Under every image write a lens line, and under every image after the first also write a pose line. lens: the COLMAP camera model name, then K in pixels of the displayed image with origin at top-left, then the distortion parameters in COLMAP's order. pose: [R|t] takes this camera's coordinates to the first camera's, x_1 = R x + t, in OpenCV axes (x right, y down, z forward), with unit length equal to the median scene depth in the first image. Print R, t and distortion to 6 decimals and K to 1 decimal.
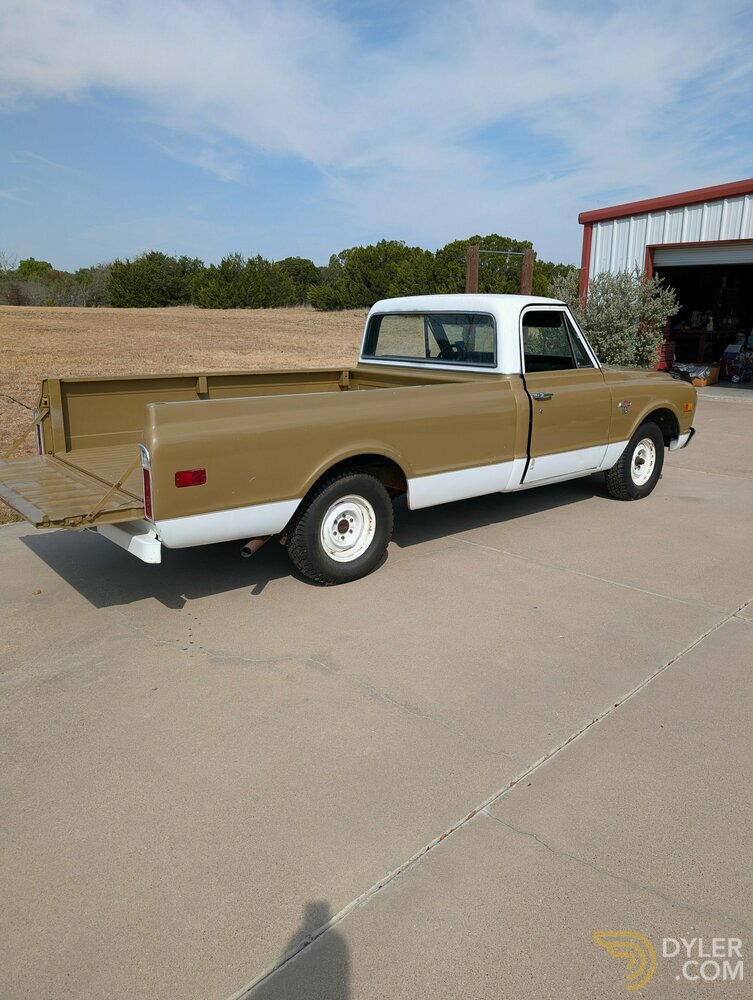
lens RADIAL K [[736.5, 0, 377.3], [0, 736.5, 487.1], [0, 0, 1]] dist [0.008727, -0.009188]
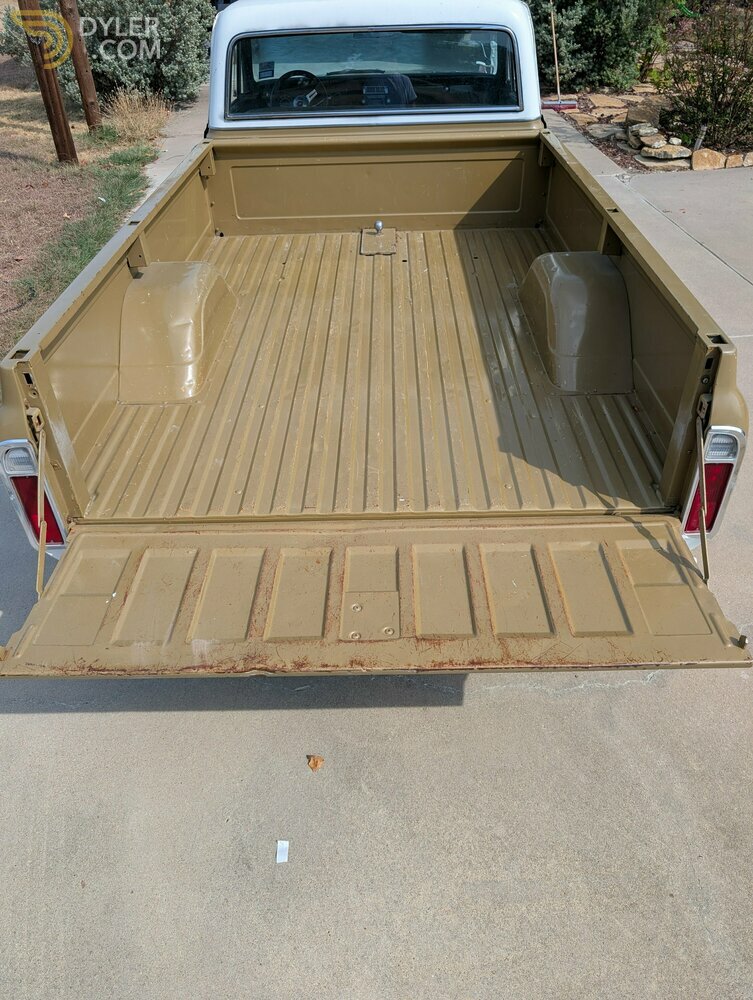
lens RADIAL K [[736.5, 0, 377.3], [0, 736.5, 487.1], [0, 0, 1]] dist [0.008727, -0.009188]
pose [[0.628592, -0.485448, 0.607629, -0.243142], [0.202429, 0.856474, 0.474843, -0.095579], [-0.750929, -0.175480, 0.636641, 0.250351]]
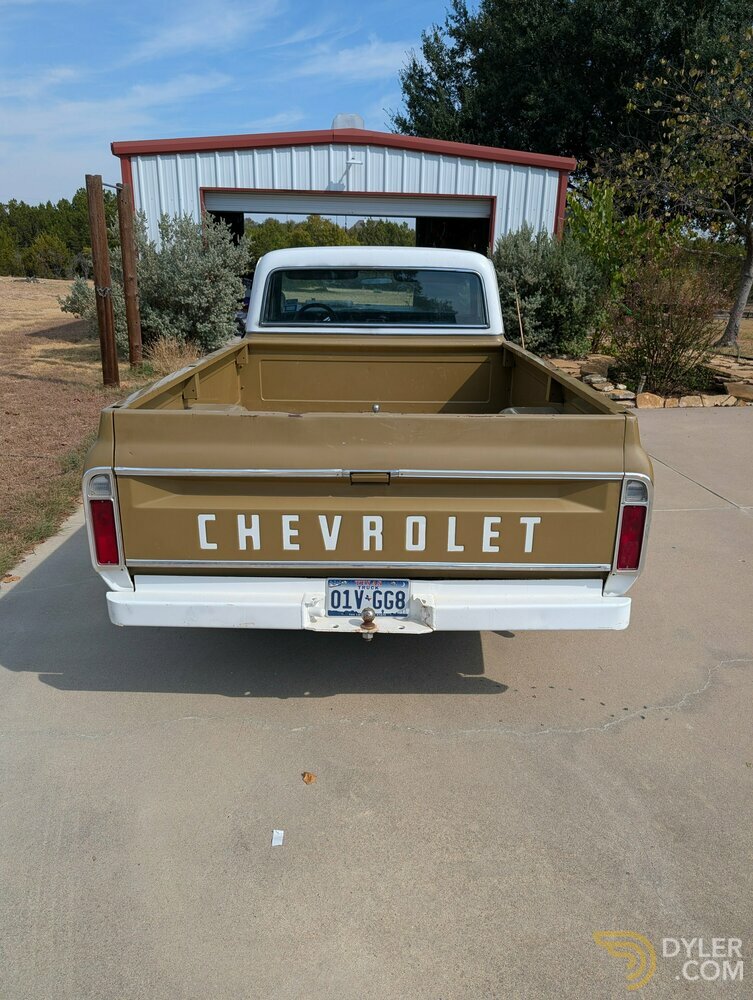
lens RADIAL K [[736.5, 0, 377.3], [0, 736.5, 487.1], [0, 0, 1]] dist [0.008727, -0.009188]
pose [[0.627651, -0.225080, 0.745247, -0.299658], [0.166345, 0.973958, 0.154059, -0.058017], [-0.760515, 0.027273, 0.648747, 0.215932]]
